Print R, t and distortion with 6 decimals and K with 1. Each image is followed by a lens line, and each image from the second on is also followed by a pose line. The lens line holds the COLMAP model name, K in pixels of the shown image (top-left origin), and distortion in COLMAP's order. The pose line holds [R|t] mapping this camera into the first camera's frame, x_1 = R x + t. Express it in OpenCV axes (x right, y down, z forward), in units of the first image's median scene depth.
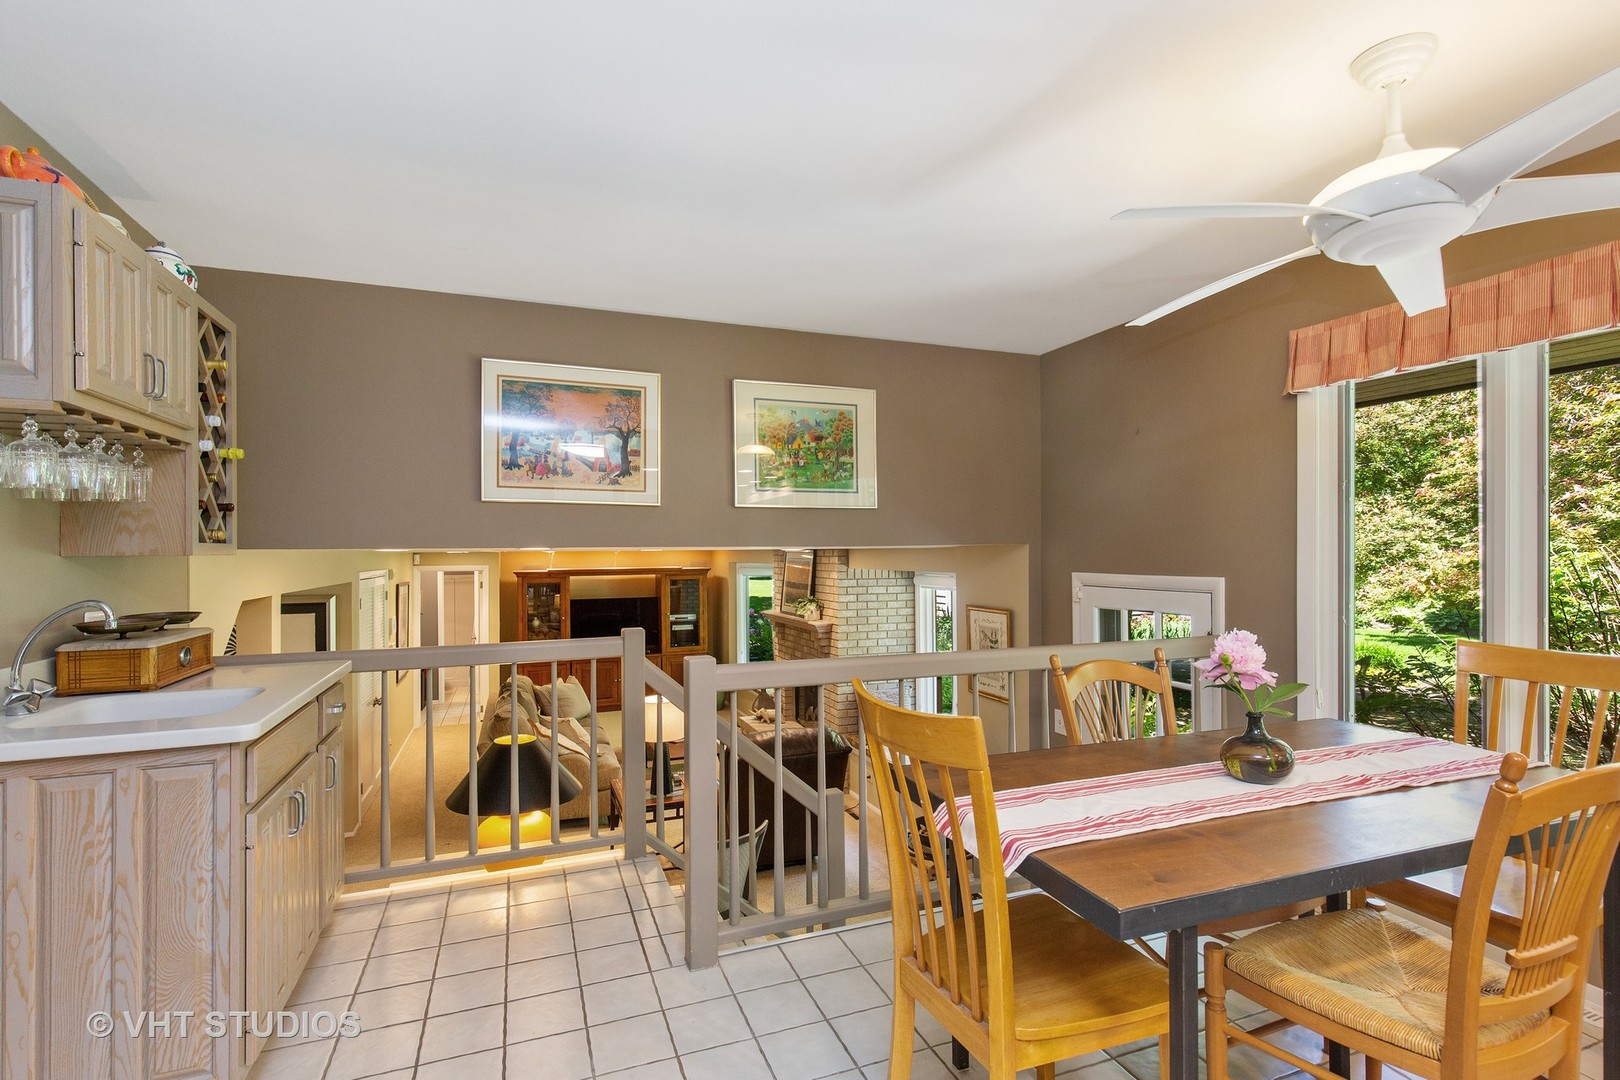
lens RADIAL K [[743.2, 0, 795.4], [0, 743.2, 549.0], [0, 0, 1]] dist [-0.004277, -0.000683]
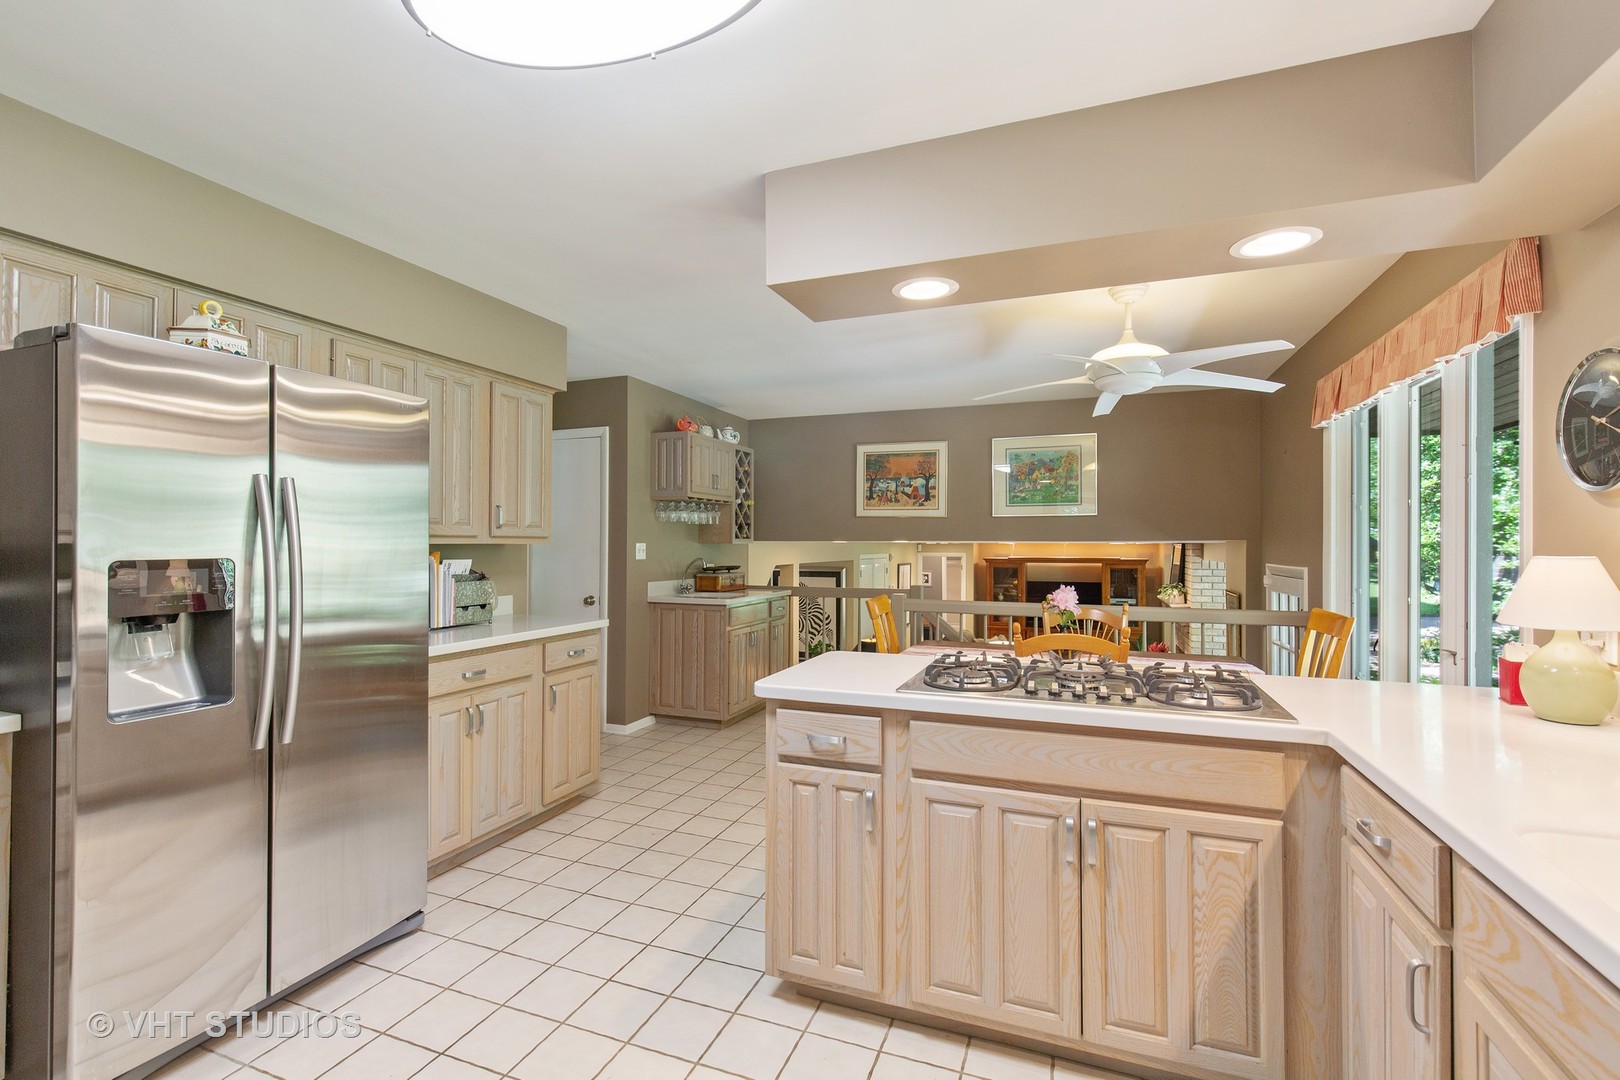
lens RADIAL K [[743.2, 0, 820.7], [0, 743.2, 536.9], [0, 0, 1]] dist [-0.004277, -0.000683]
pose [[0.736395, 0.002070, -0.676549, 0.849576], [-0.005772, 0.999978, -0.003223, -0.005350], [0.676527, 0.006278, 0.736391, -0.522934]]
